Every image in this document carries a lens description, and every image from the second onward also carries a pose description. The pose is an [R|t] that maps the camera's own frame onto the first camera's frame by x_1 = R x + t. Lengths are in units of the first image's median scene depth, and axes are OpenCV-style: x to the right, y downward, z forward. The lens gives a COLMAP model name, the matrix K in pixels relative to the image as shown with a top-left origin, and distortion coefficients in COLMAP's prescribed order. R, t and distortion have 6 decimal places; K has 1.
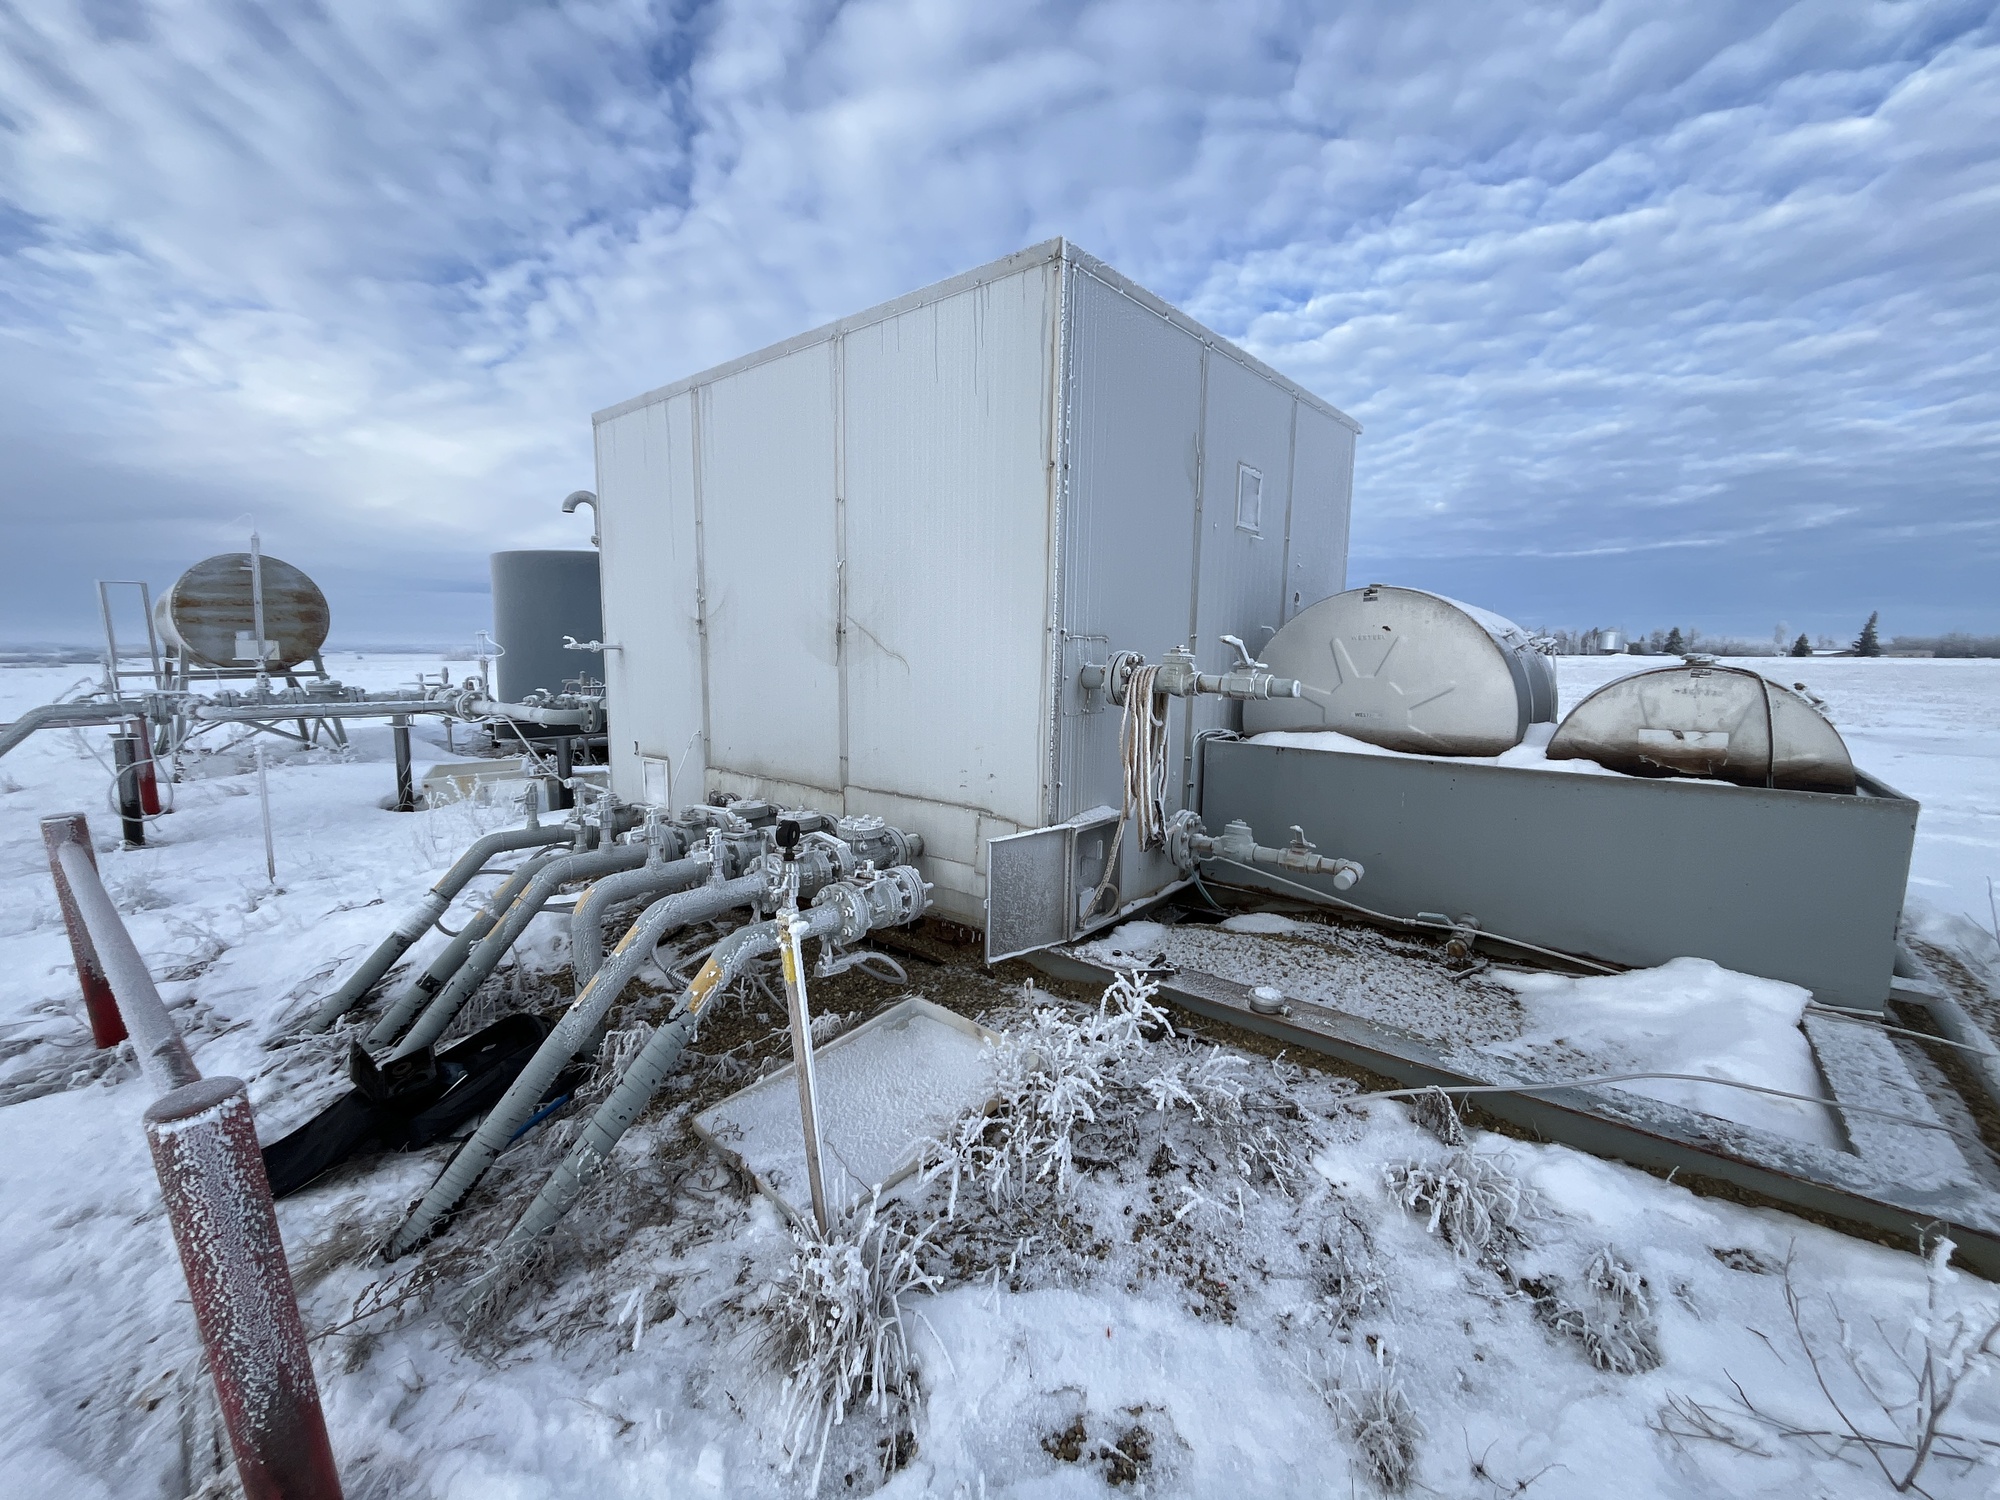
lens RADIAL K [[800.9, 0, 1001.1], [0, 800.9, 748.2], [0, 0, 1]] dist [-0.004421, -0.000148]
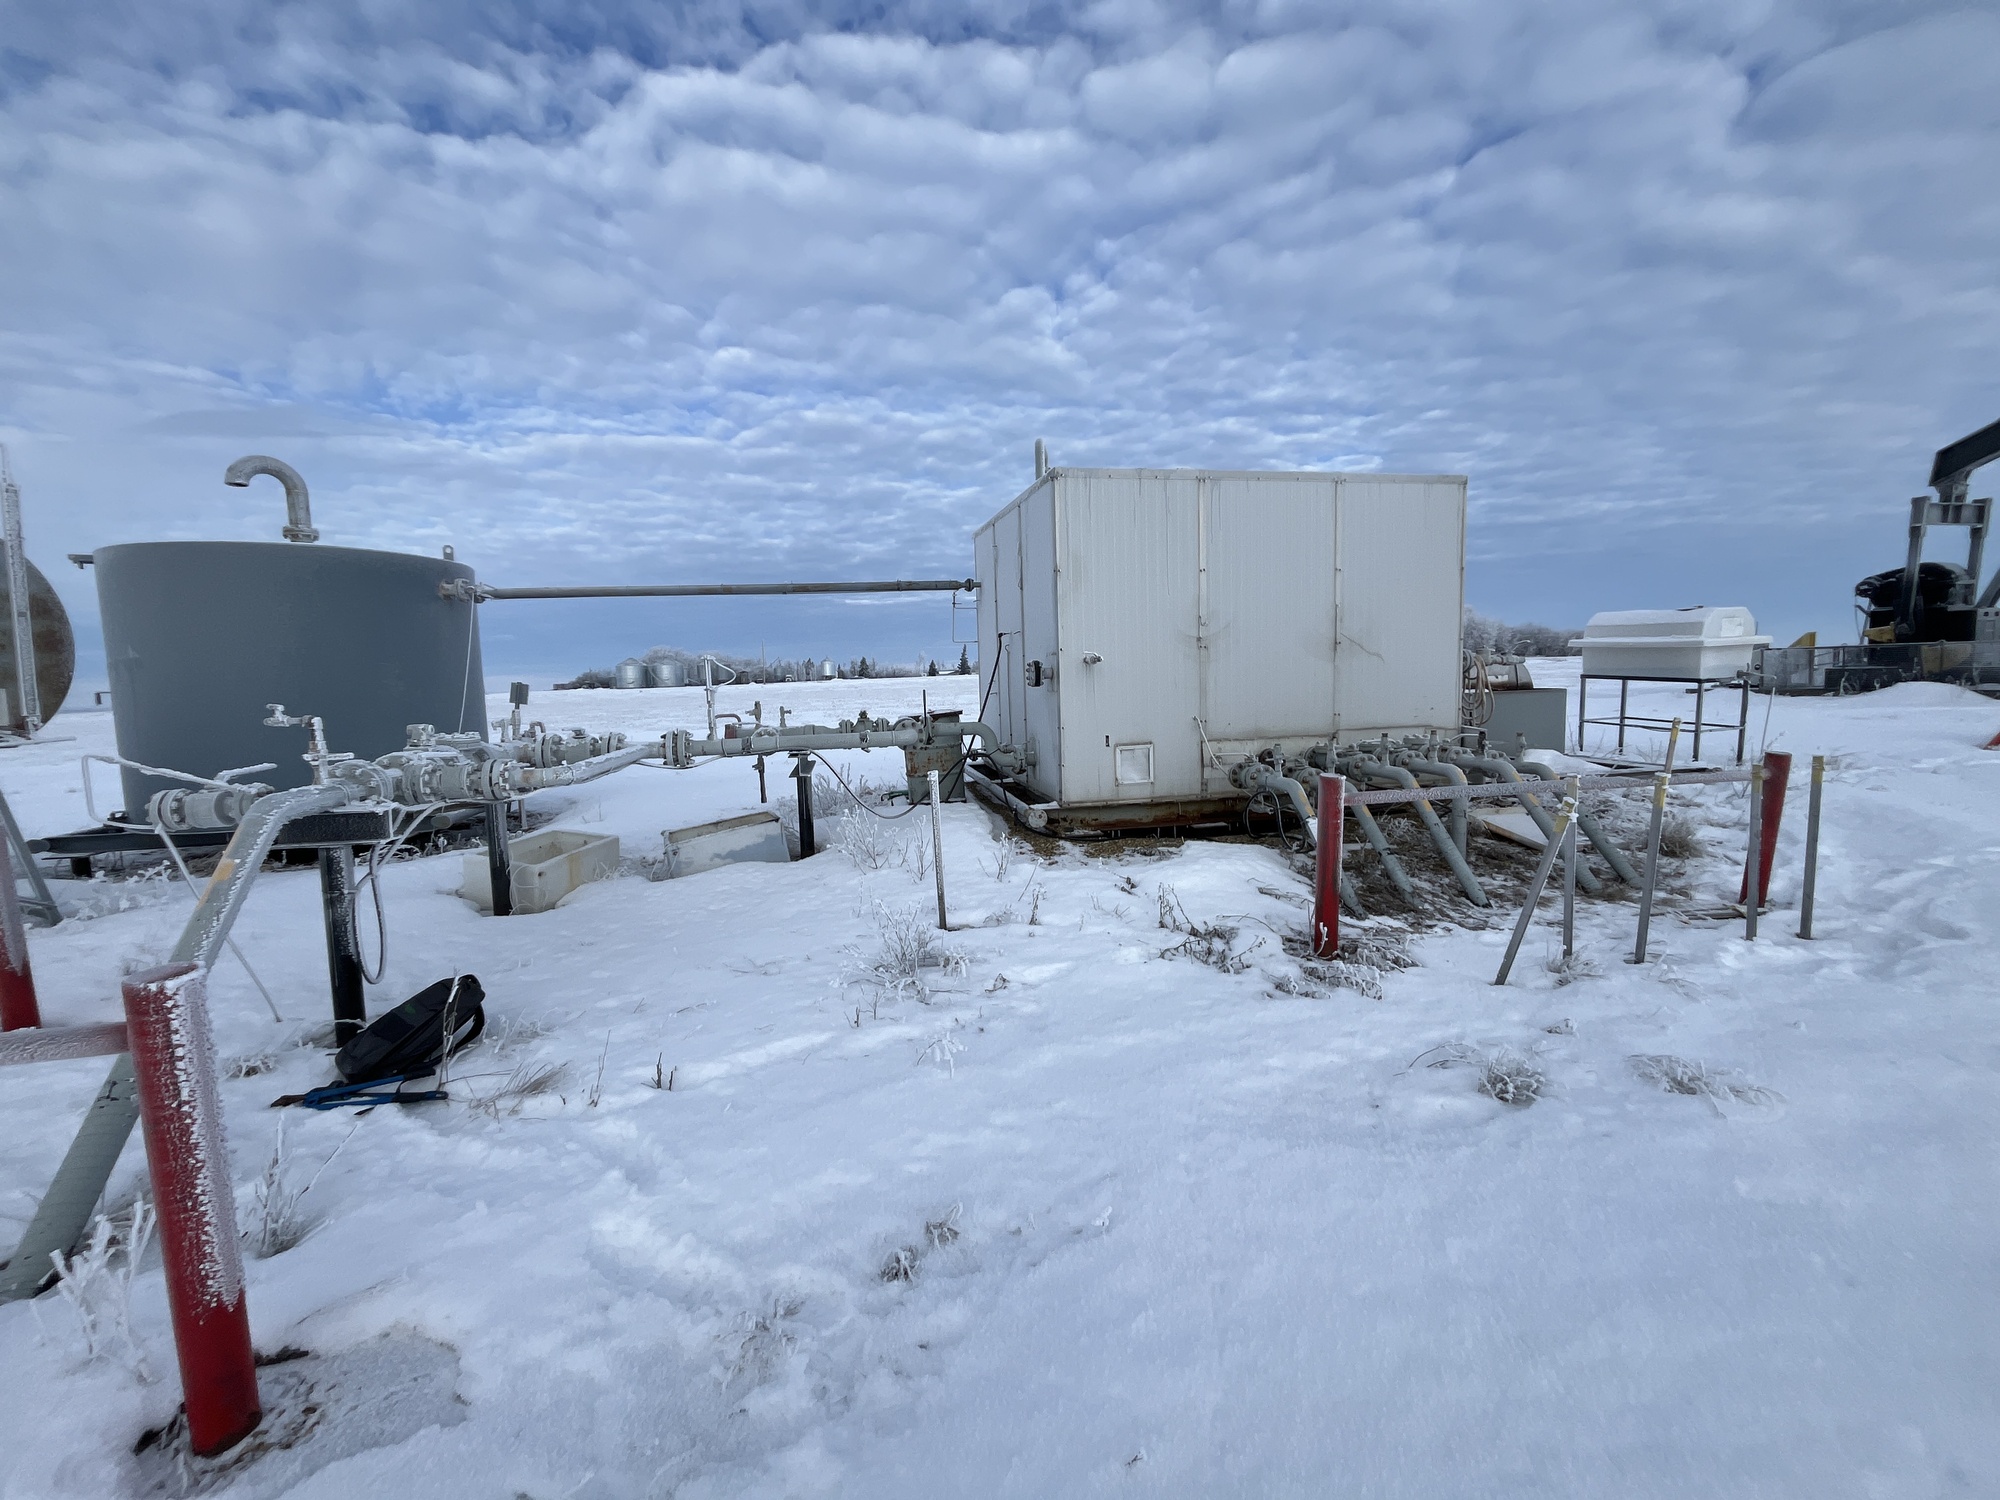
lens RADIAL K [[800.9, 0, 995.4], [0, 800.9, 753.0], [0, 0, 1]] dist [-0.004421, -0.000148]
pose [[0.650675, -0.105005, 0.752061, -1.712995], [0.132373, 0.990914, 0.023826, -0.038060], [-0.747730, 0.084049, 0.658662, 0.348097]]
